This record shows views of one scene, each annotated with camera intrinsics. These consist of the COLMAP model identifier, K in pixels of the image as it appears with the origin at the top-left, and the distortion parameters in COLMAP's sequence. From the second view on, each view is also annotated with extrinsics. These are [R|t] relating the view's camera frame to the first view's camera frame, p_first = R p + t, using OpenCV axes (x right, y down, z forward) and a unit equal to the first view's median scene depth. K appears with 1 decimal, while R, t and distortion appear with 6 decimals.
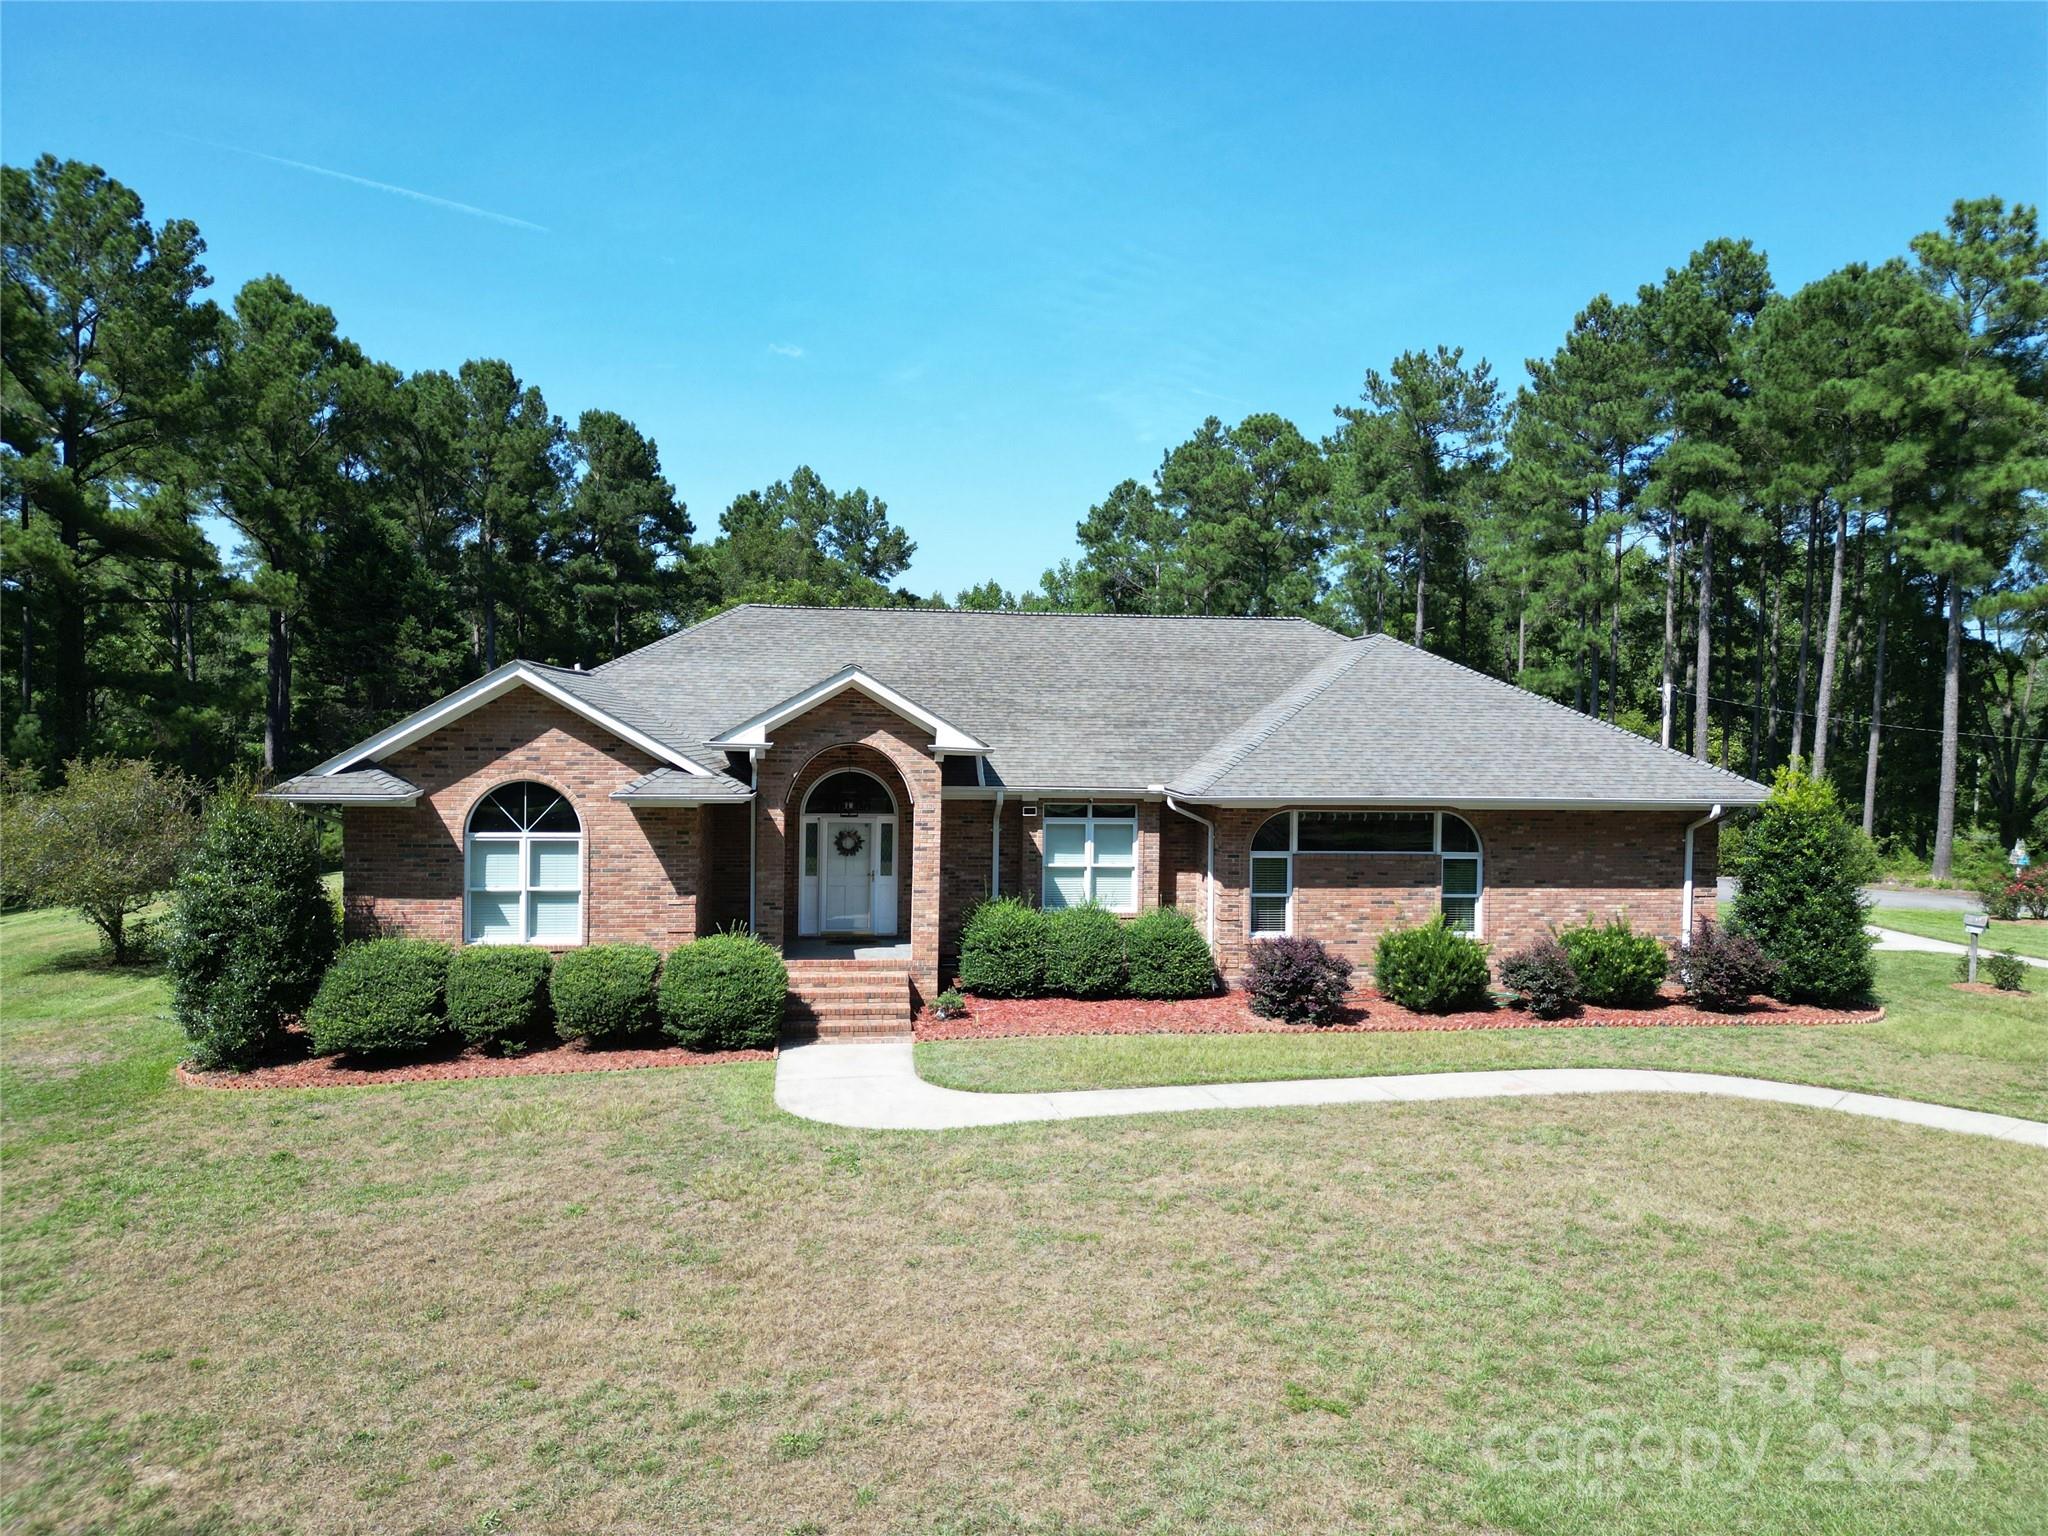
lens RADIAL K [[1446.3, 0, 1023.0], [0, 1446.3, 782.2], [0, 0, 1]] dist [0.043746, -0.042191]
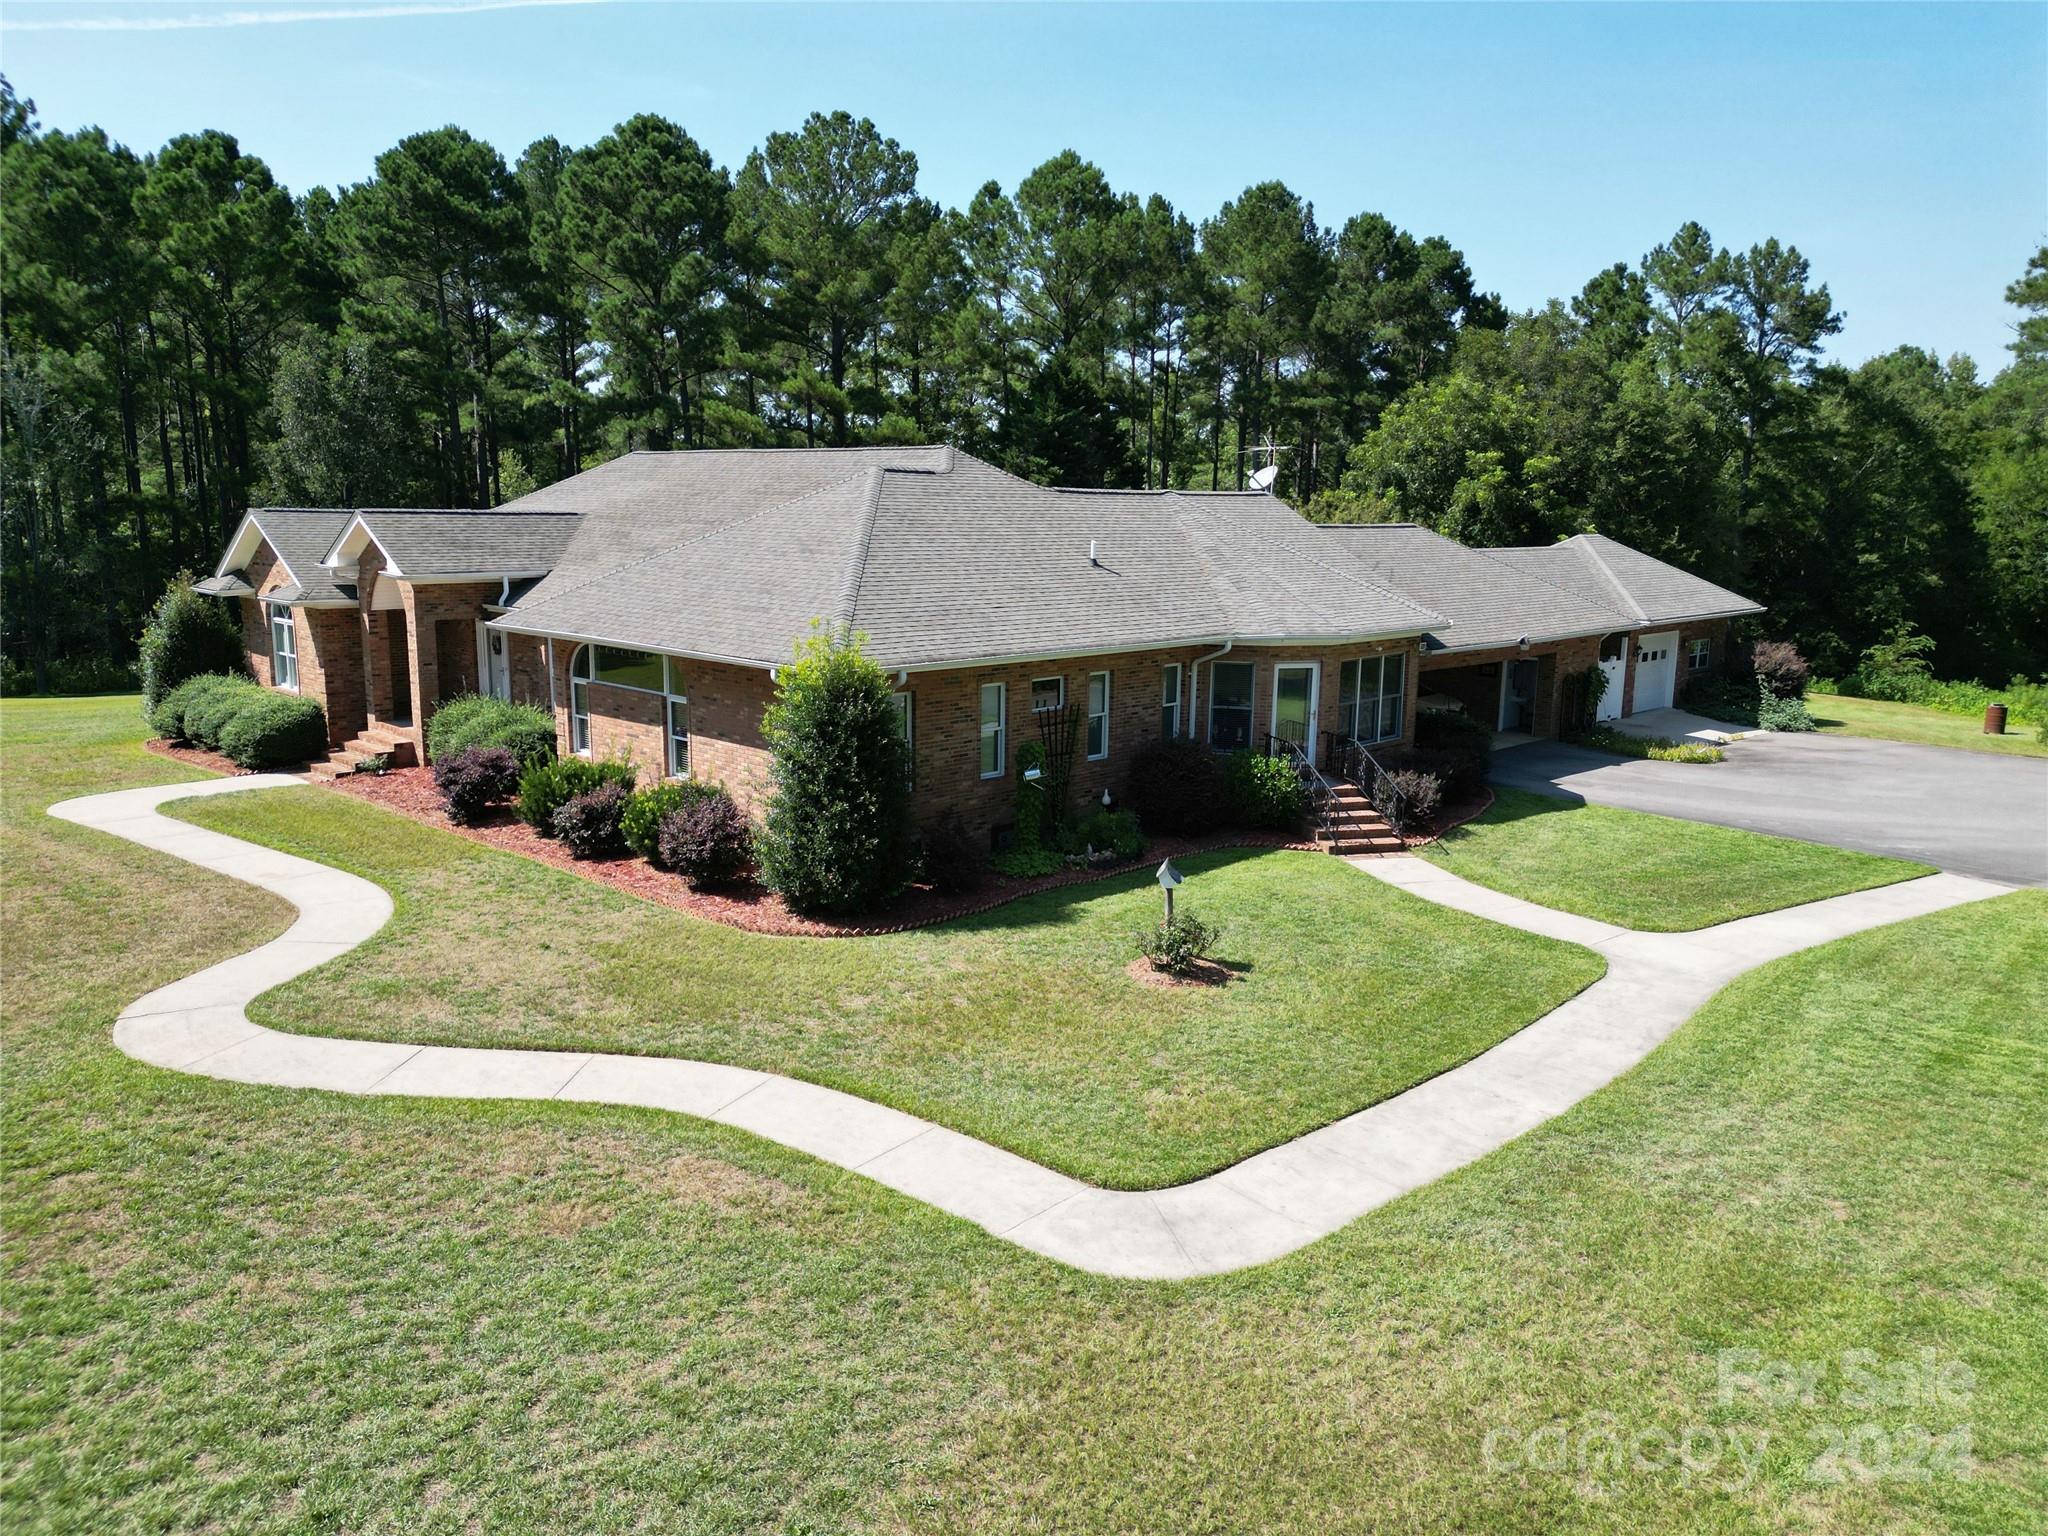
lens RADIAL K [[1446.3, 0, 1037.5], [0, 1446.3, 764.4], [0, 0, 1]] dist [0.043746, -0.042191]
pose [[0.610052, 0.132843, -0.781146, 1.292536], [-0.031150, 0.989105, 0.143881, -0.058498], [0.791749, -0.063442, 0.607543, 0.616365]]
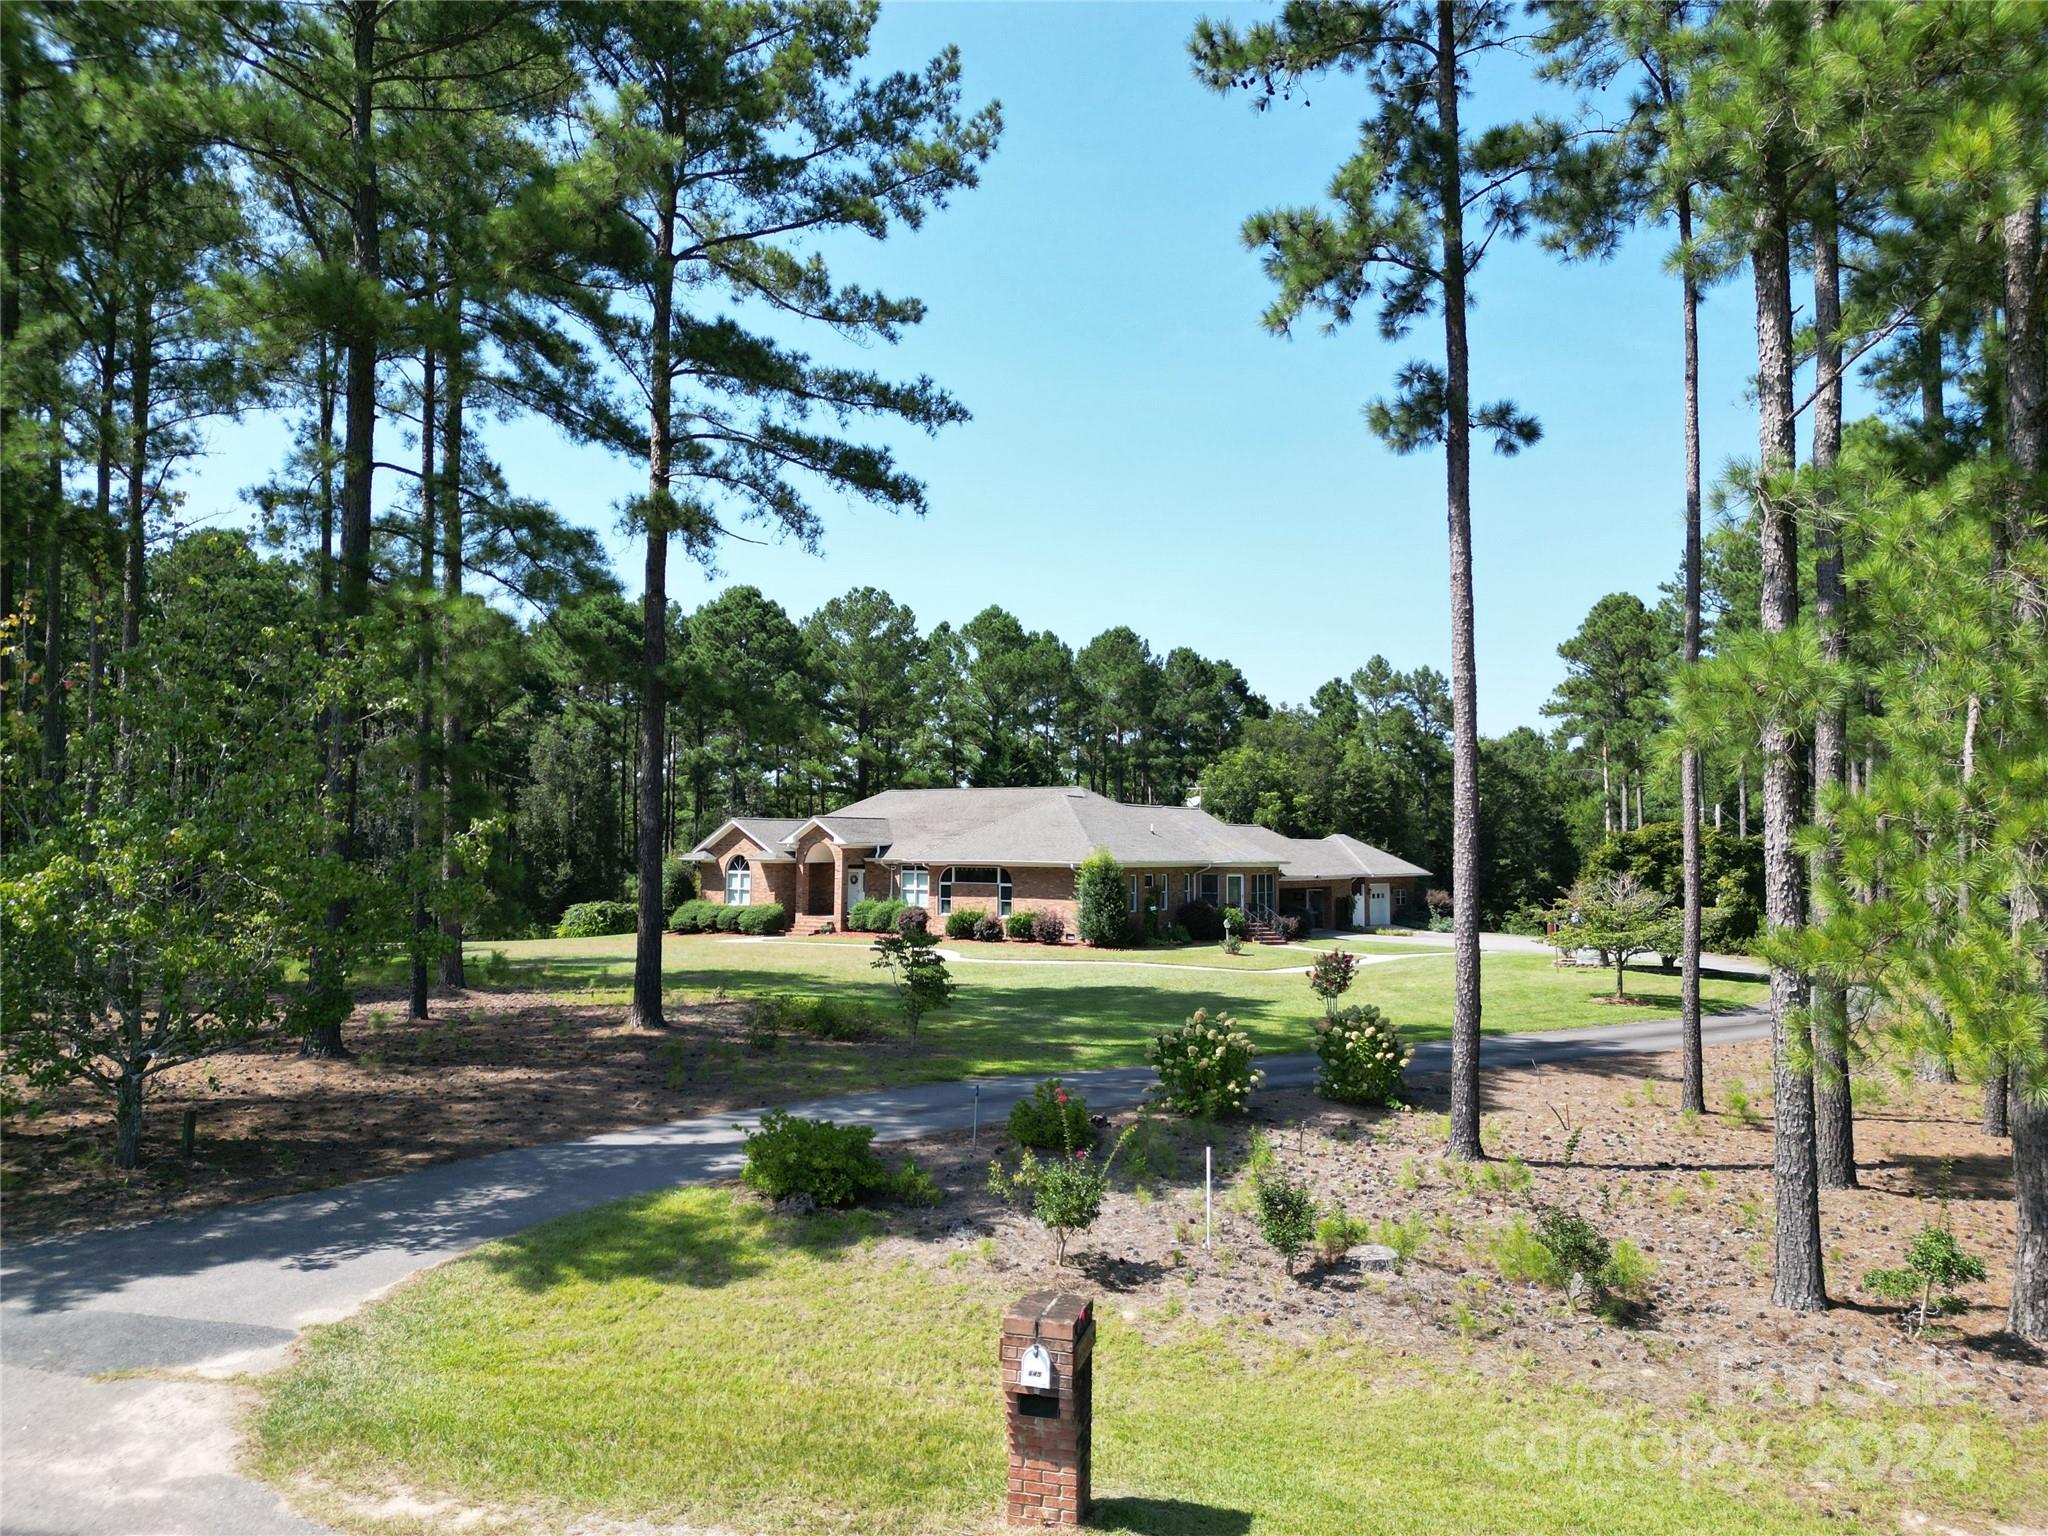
lens RADIAL K [[1446.3, 0, 1010.0], [0, 1446.3, 768.4], [0, 0, 1]] dist [0.043746, -0.042191]
pose [[0.721042, -0.048832, -0.691169, 2.133419], [-0.020483, 0.995575, -0.091707, 0.083234], [0.692589, 0.080281, 0.716851, -0.832970]]
